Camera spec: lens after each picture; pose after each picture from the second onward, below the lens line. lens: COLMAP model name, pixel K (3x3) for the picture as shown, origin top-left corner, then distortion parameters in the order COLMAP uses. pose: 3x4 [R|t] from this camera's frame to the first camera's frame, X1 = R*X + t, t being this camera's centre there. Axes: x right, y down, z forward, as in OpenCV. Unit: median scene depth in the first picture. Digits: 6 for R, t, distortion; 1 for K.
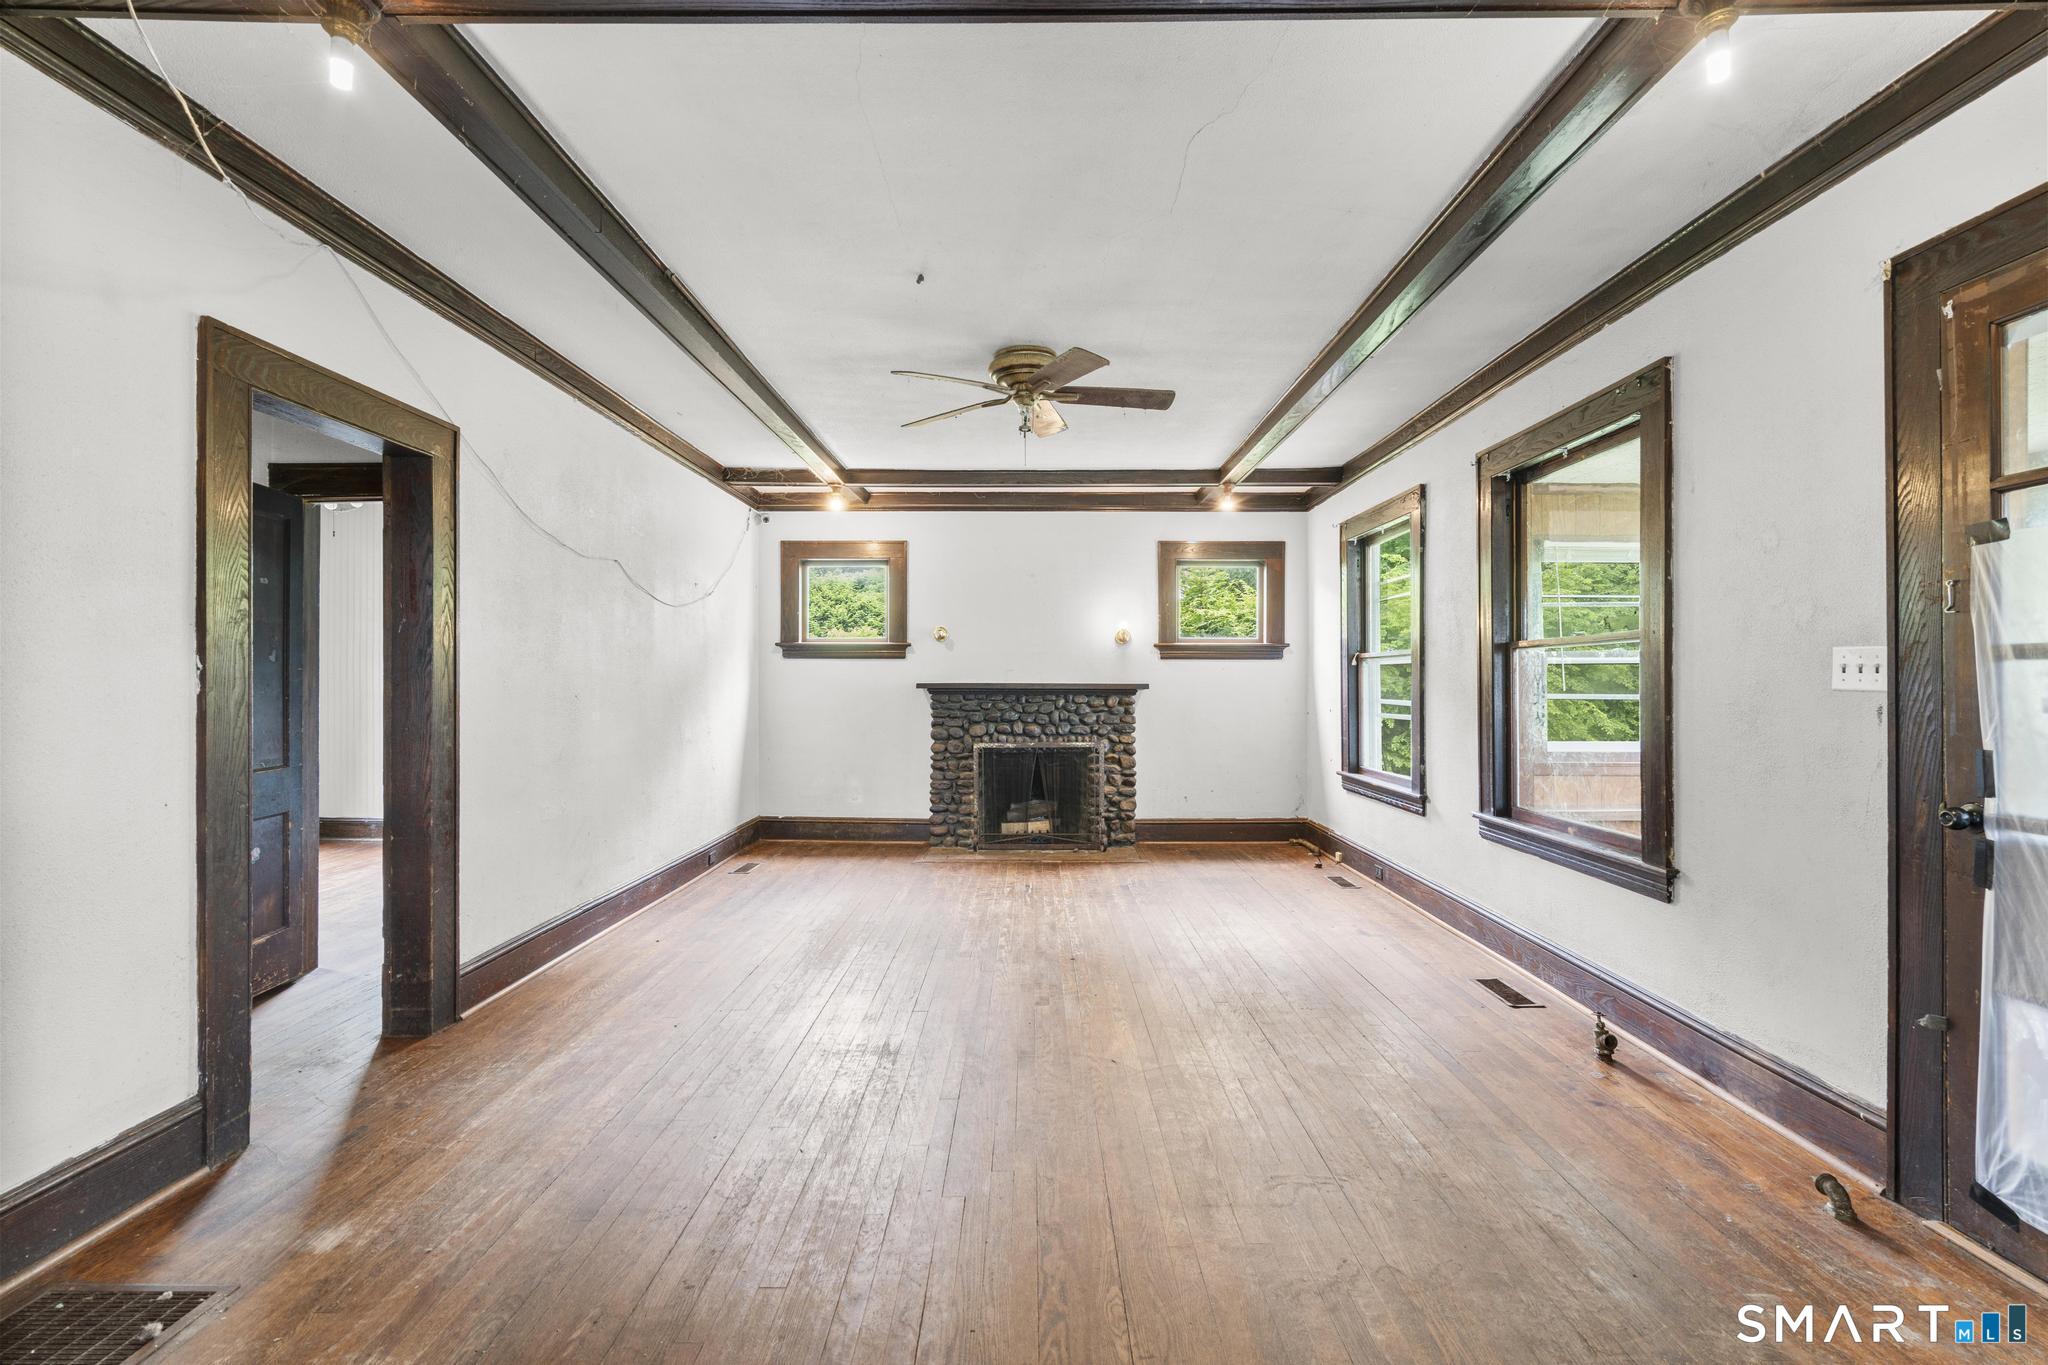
lens RADIAL K [[928.3, 0, 1028.0], [0, 928.3, 677.6], [0, 0, 1]] dist [0.000835, 0.000394]
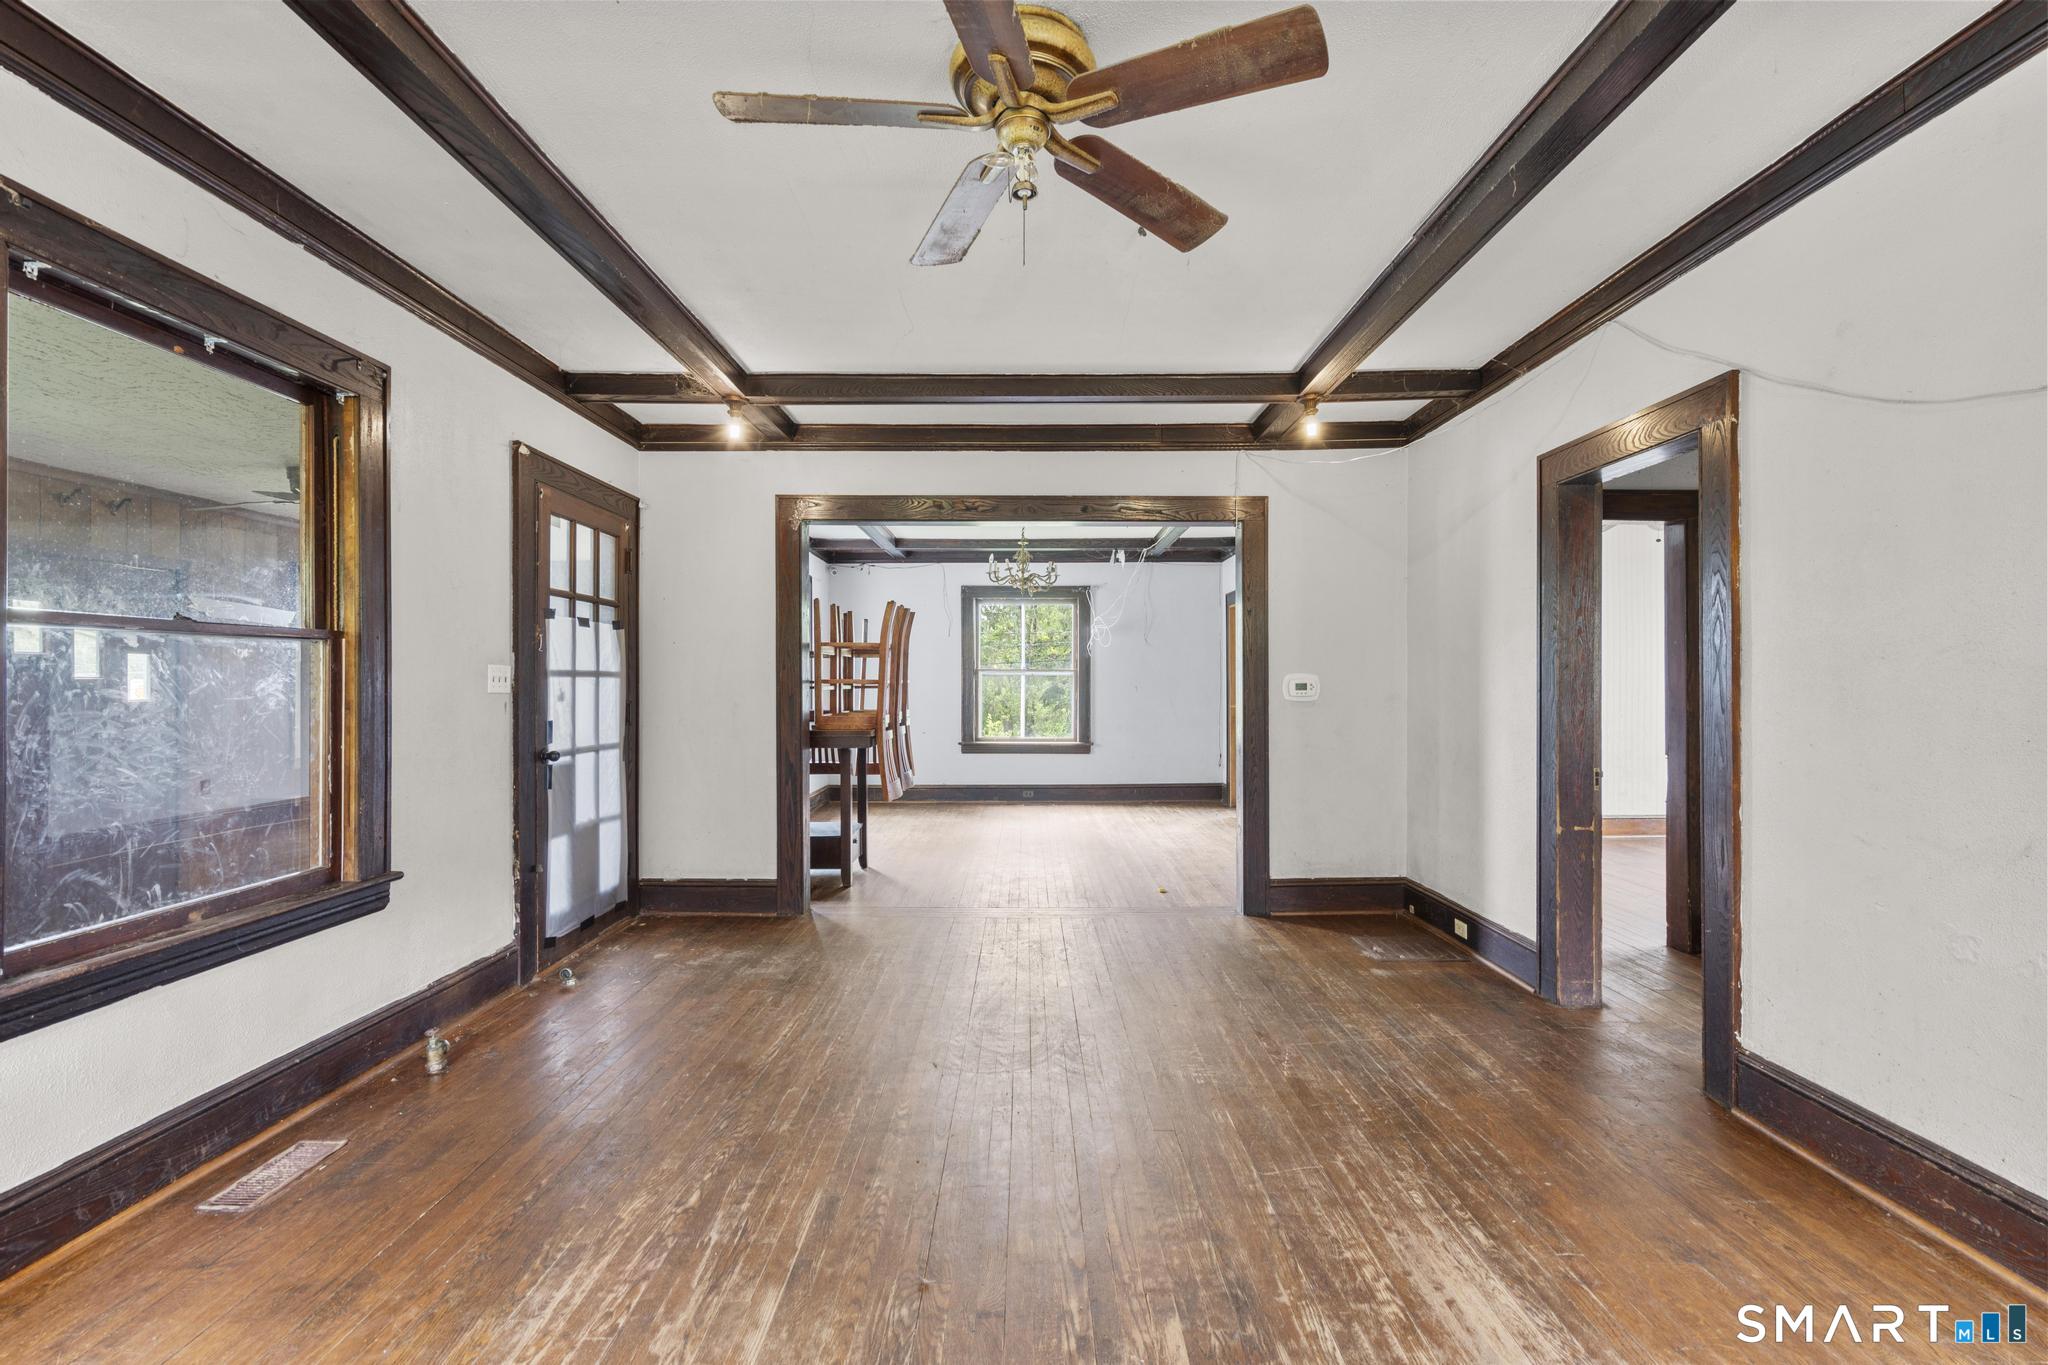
lens RADIAL K [[928.3, 0, 1026.0], [0, 928.3, 682.1], [0, 0, 1]] dist [0.000835, 0.000394]
pose [[-0.999976, 0.000933, -0.006906, 0.000774], [0.000962, 0.999990, -0.004254, 0.001027], [0.006902, -0.004260, -0.999967, 0.899847]]
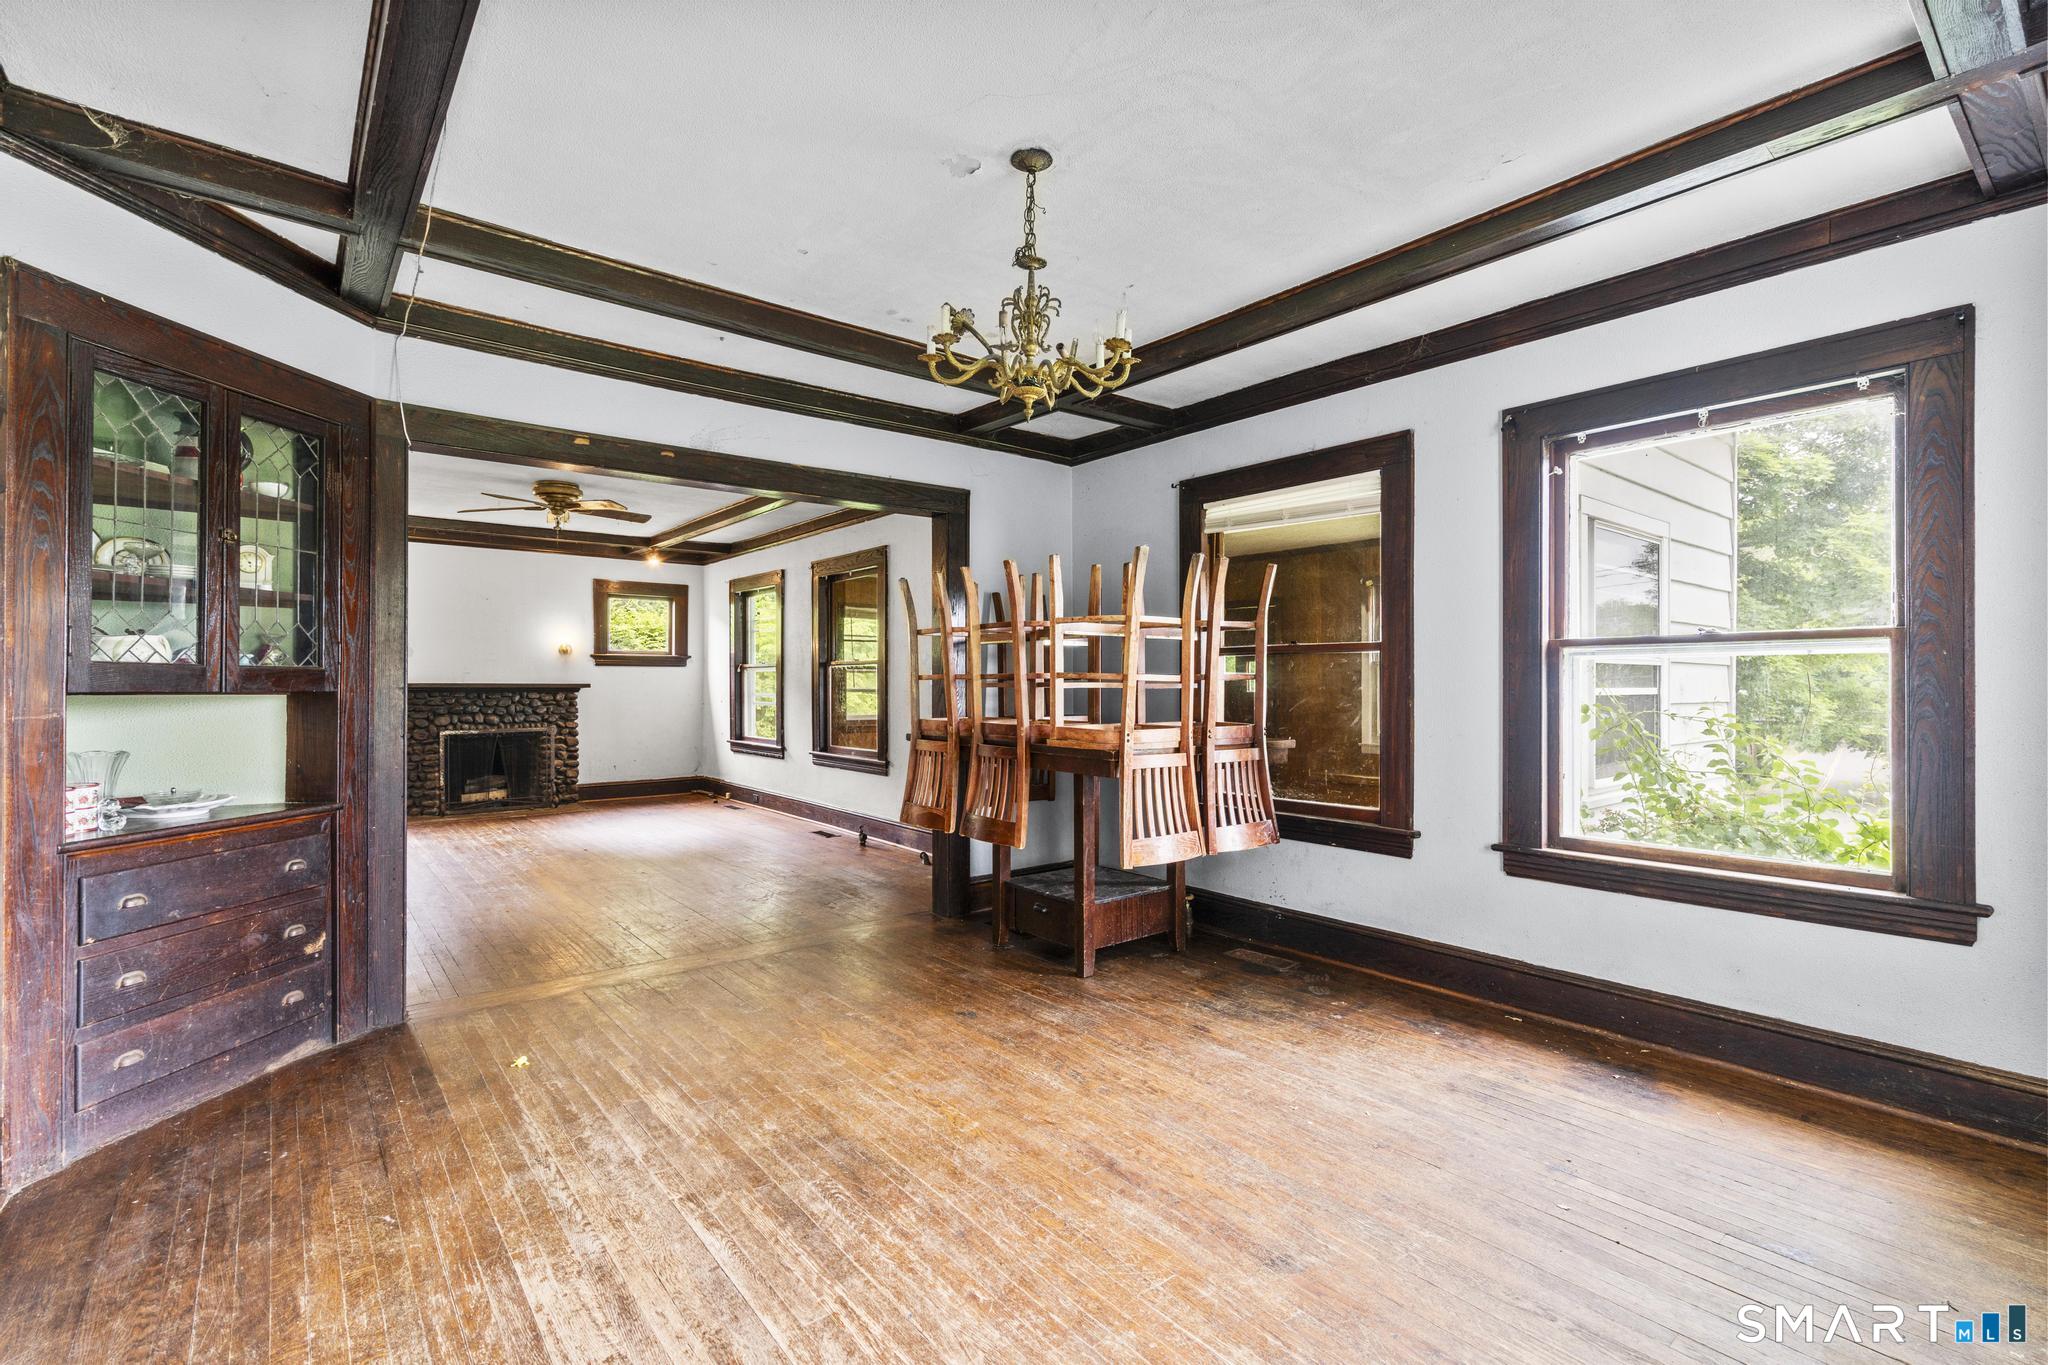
lens RADIAL K [[928.3, 0, 1029.0], [0, 928.3, 678.4], [0, 0, 1]] dist [0.000835, 0.000394]
pose [[0.776324, 0.002805, 0.630328, -0.233884], [-0.002803, 0.999996, -0.000997, -0.001680], [-0.630328, -0.000993, 0.776328, -0.480257]]
